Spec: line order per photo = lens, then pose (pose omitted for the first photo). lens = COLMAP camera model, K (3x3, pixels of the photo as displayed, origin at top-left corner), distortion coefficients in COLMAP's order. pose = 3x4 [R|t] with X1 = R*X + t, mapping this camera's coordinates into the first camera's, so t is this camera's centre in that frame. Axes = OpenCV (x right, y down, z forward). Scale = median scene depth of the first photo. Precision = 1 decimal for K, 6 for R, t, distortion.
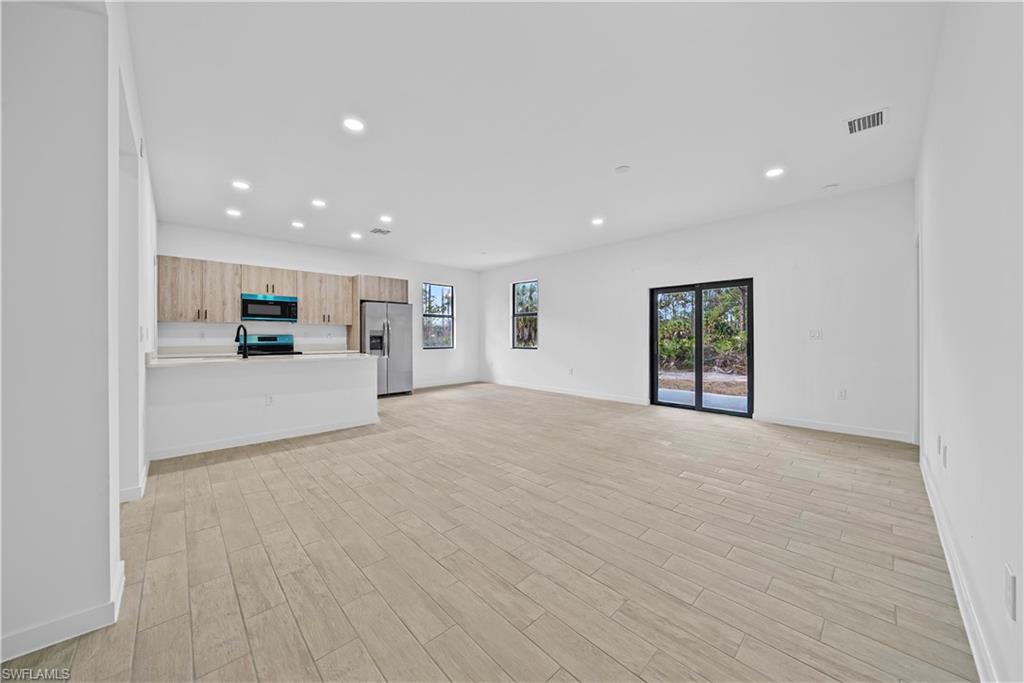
lens RADIAL K [[357.4, 0, 514.2], [0, 357.4, 338.4], [0, 0, 1]] dist [-0.001471, -0.000065]
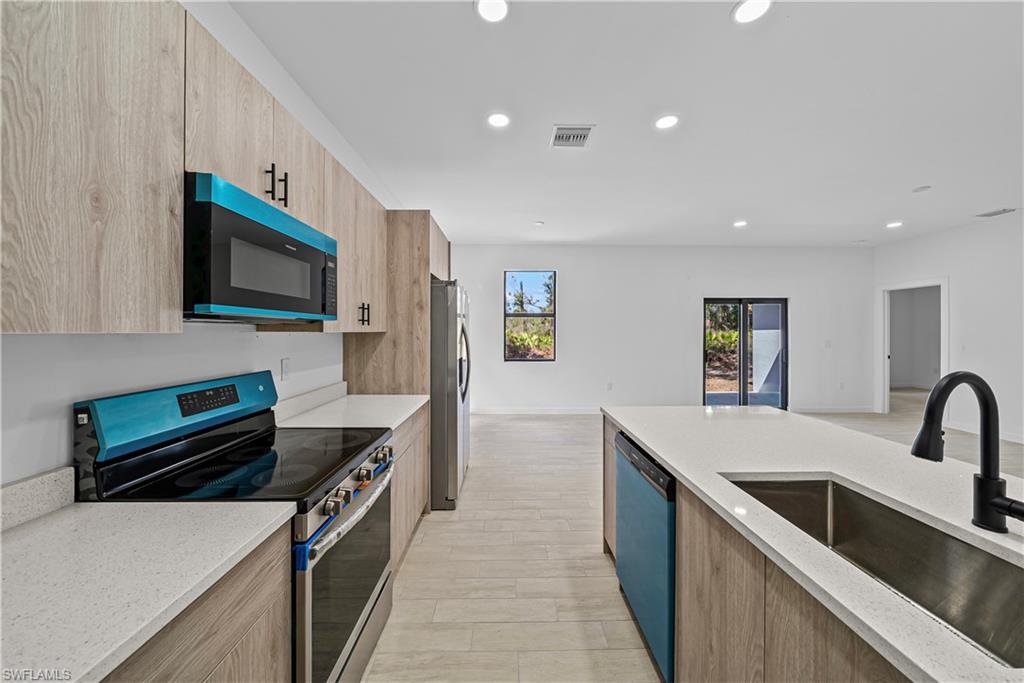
lens RADIAL K [[358.7, 0, 513.6], [0, 358.7, 329.6], [0, 0, 1]] dist [-0.001098, -0.000033]
pose [[0.671377, 0.004466, 0.741103, -0.776167], [-0.000006, 0.999982, -0.006021, -0.044081], [-0.741116, 0.004037, 0.671365, 0.745817]]
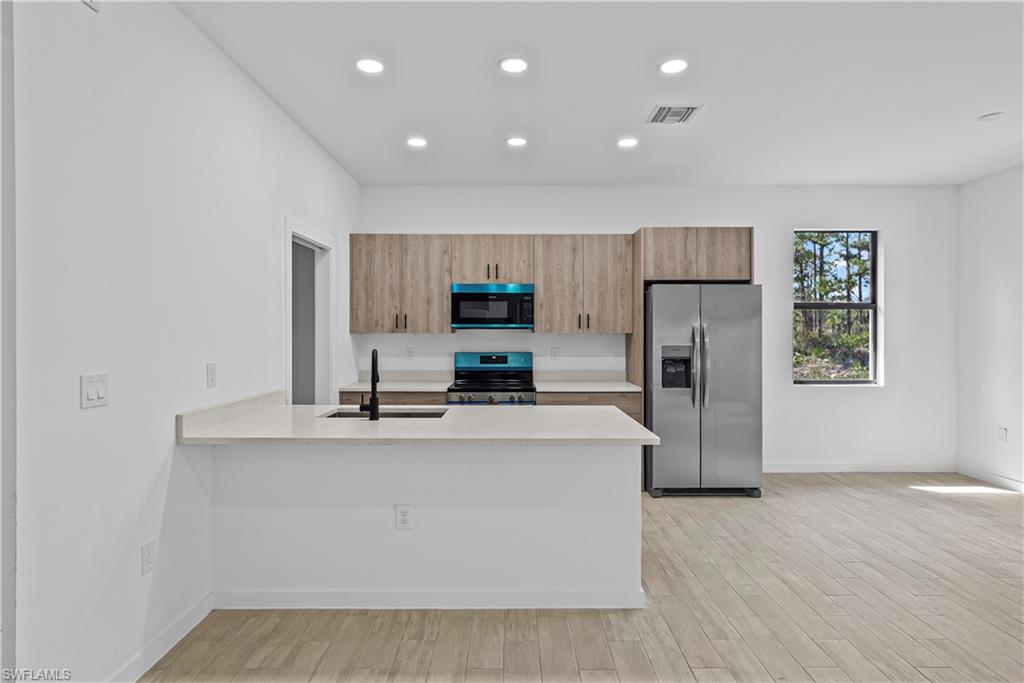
lens RADIAL K [[536.5, 0, 514.4], [0, 536.5, 335.9], [0, 0, 1]] dist [0.002300, 0.000026]
pose [[0.728620, 0.004620, -0.684903, -0.079532], [-0.002632, 0.999989, 0.003945, -0.042721], [0.684913, -0.001072, 0.728624, 0.418663]]
